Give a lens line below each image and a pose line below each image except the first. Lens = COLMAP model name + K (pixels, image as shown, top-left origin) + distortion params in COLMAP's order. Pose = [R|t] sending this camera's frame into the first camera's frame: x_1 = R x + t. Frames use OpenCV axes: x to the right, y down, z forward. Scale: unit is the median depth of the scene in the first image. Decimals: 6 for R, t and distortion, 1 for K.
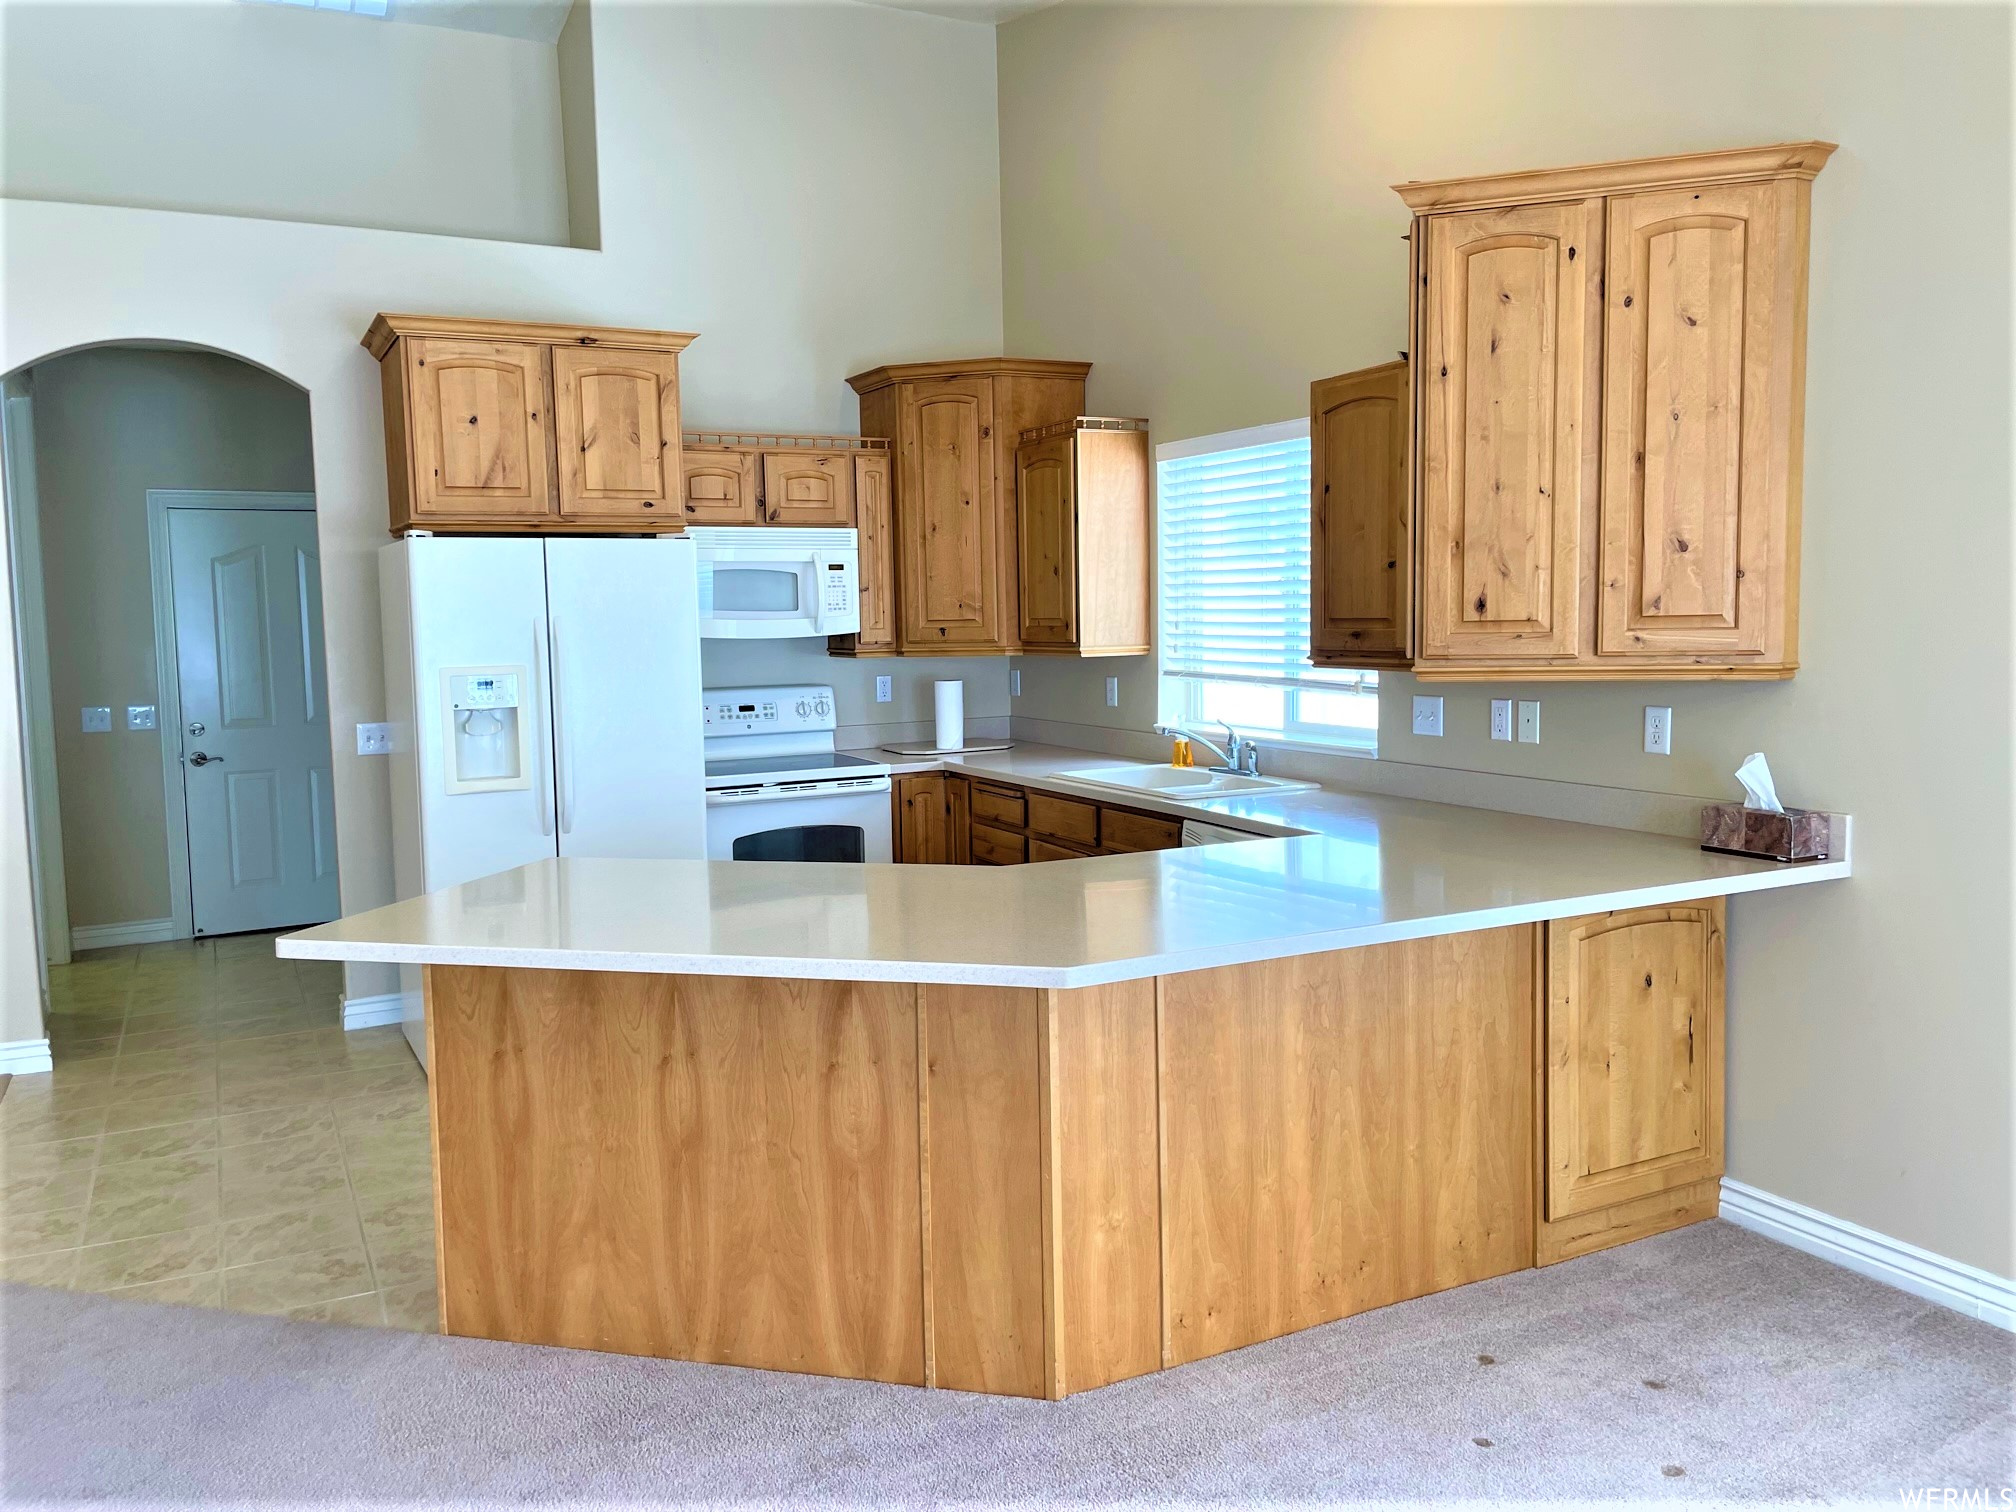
lens RADIAL K [[1521.1, 0, 982.0], [0, 1521.1, 749.4], [0, 0, 1]] dist [0.068490, -0.092621]
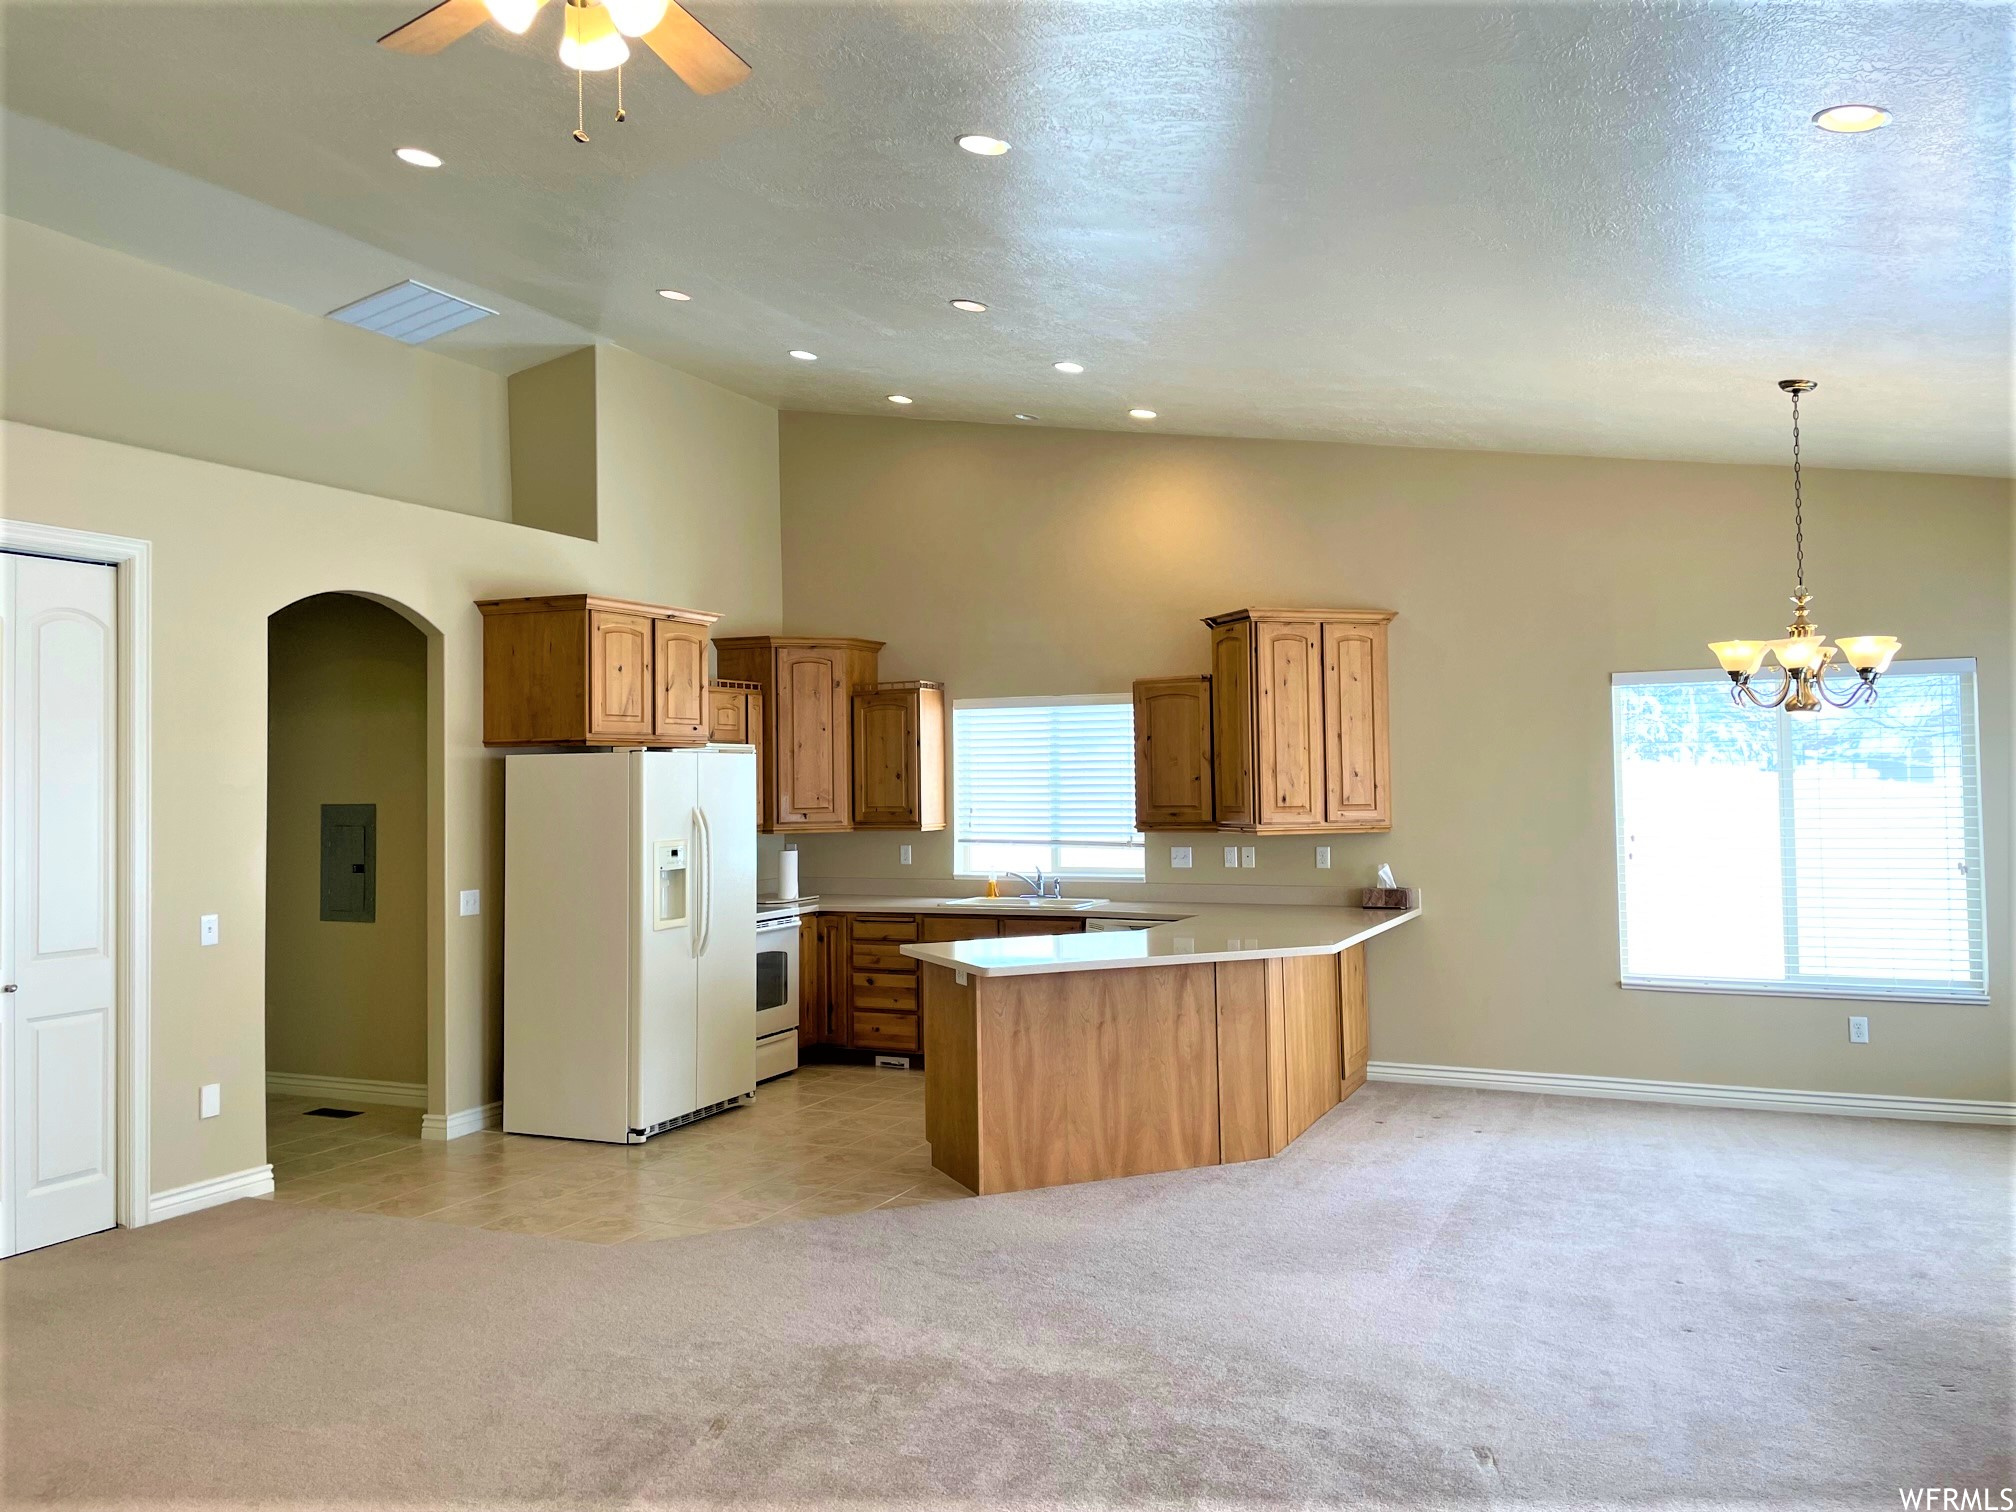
lens RADIAL K [[1528.8, 0, 1013.6], [0, 1528.8, 749.4], [0, 0, 1]] dist [0.076737, -0.111837]
pose [[0.788355, 0.021395, 0.614848, -1.134139], [0.055677, 0.992813, -0.105937, 0.037679], [-0.612696, 0.117749, 0.781498, -0.402854]]
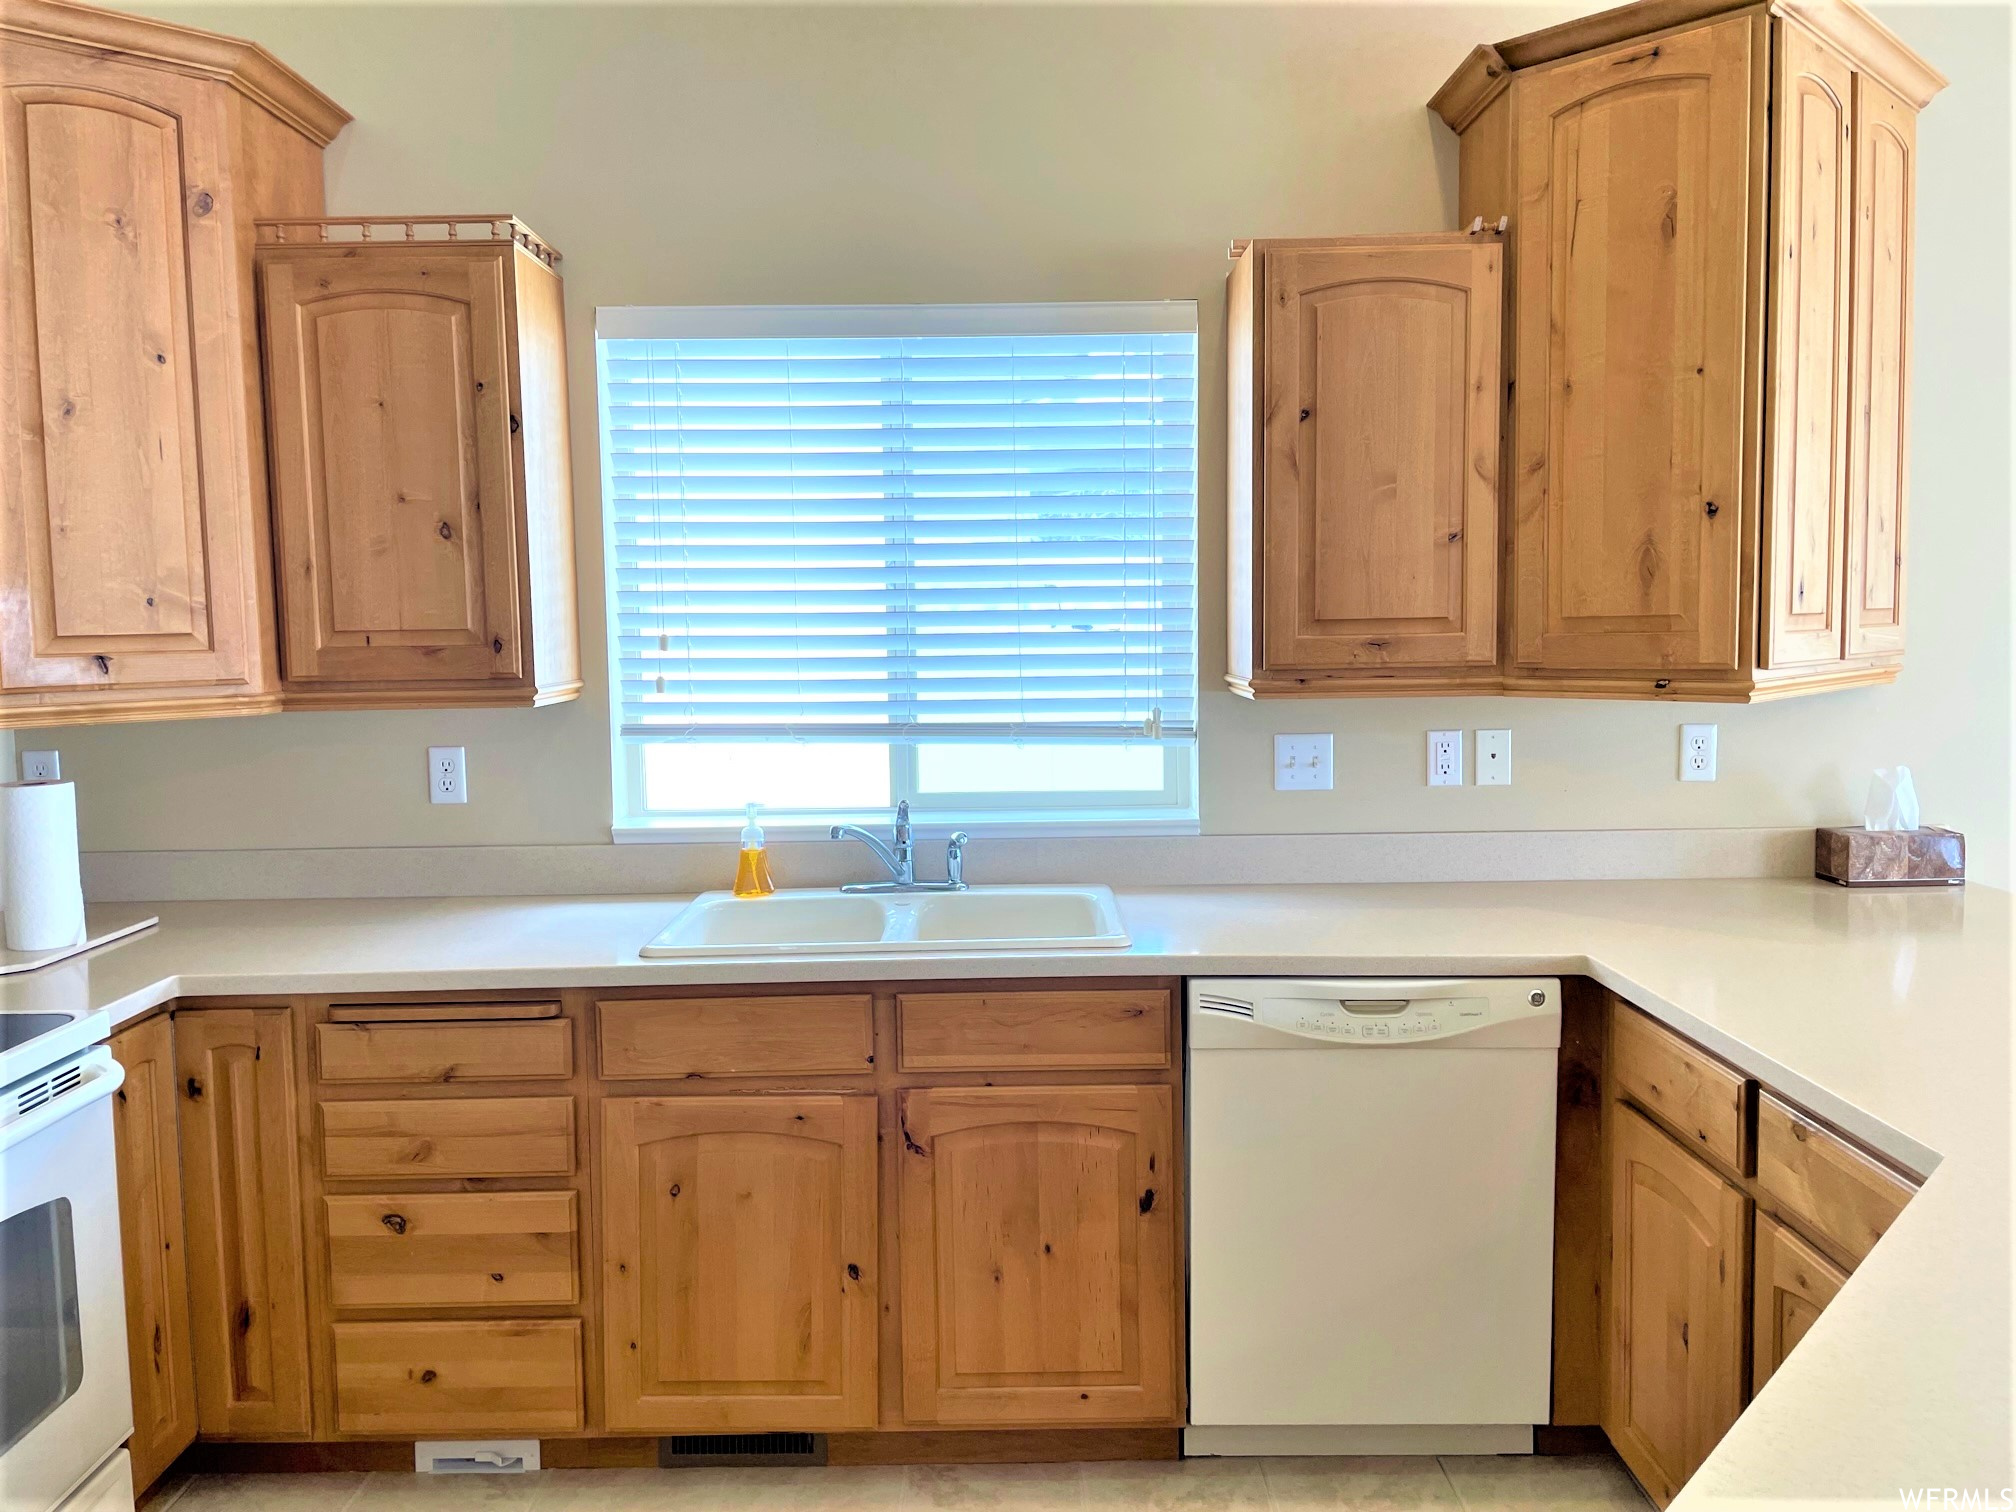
lens RADIAL K [[1528.8, 0, 1013.6], [0, 1528.8, 749.4], [0, 0, 1]] dist [0.076737, -0.111837]
pose [[0.452570, -0.067117, 0.889199, -0.424733], [0.089203, 0.995569, 0.029745, -0.066059], [-0.887256, 0.065858, 0.456552, 0.870277]]
